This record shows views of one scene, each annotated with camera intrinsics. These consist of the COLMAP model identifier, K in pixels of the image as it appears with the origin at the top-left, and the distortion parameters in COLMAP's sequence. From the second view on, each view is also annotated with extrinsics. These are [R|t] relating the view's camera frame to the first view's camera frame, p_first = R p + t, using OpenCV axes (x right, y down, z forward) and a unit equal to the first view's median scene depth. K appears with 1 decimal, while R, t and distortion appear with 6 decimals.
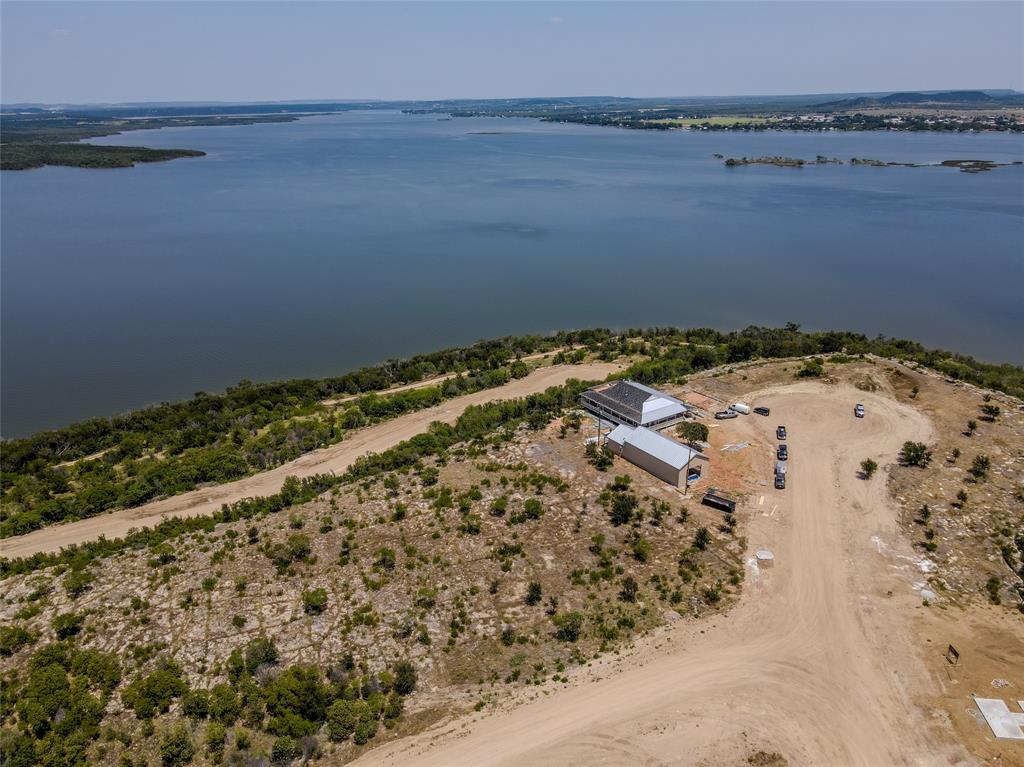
lens RADIAL K [[753.0, 0, 512.0], [0, 753.0, 383.5], [0, 0, 1]] dist [0.002385, 0.037258]
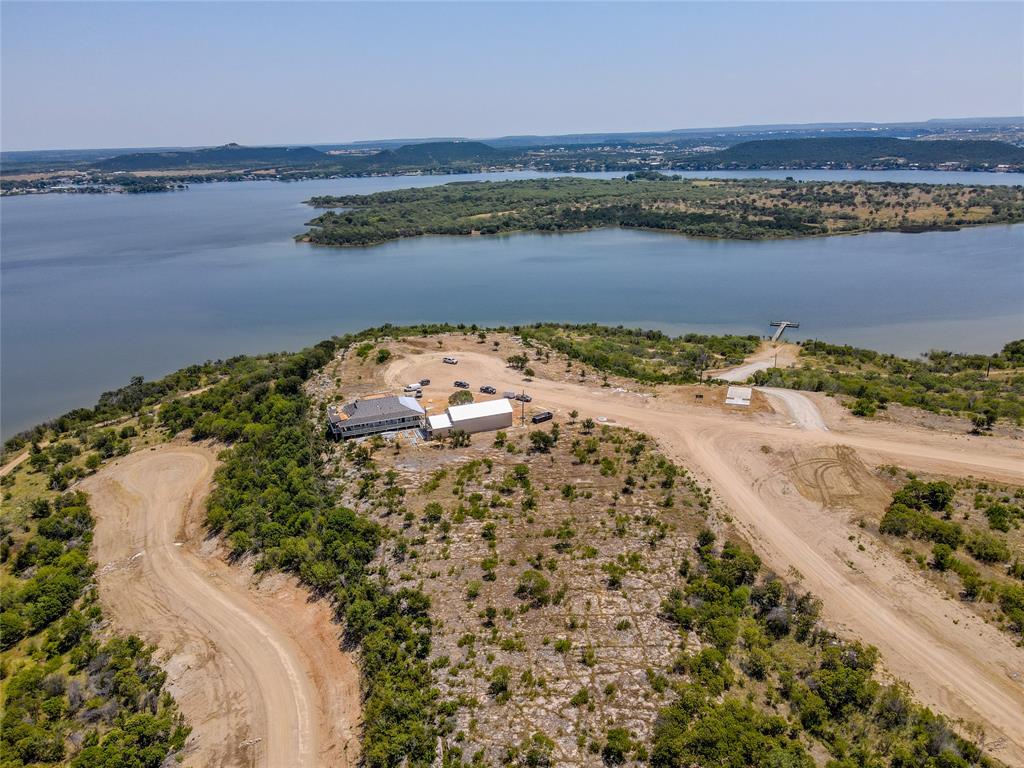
lens RADIAL K [[753.0, 0, 512.0], [0, 753.0, 384.0], [0, 0, 1]] dist [0.002385, 0.037258]
pose [[0.211686, -0.299139, 0.930433, -1.105447], [0.372529, 0.904833, 0.206153, -0.226834], [-0.903555, 0.302973, 0.302978, 0.632071]]
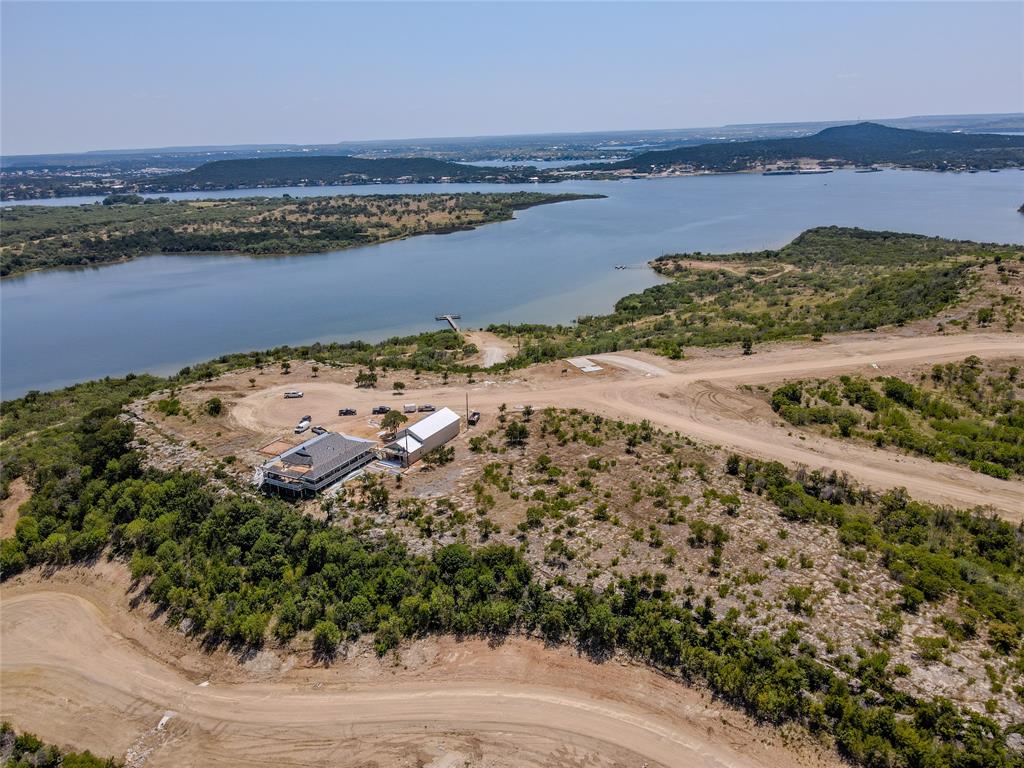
lens RADIAL K [[753.0, 0, 512.0], [0, 753.0, 384.0], [0, 0, 1]] dist [0.002385, 0.037258]
pose [[-0.465400, -0.246178, 0.850176, -1.004523], [0.357275, 0.826560, 0.434917, -0.515430], [-0.809789, 0.506157, -0.296727, 1.402558]]
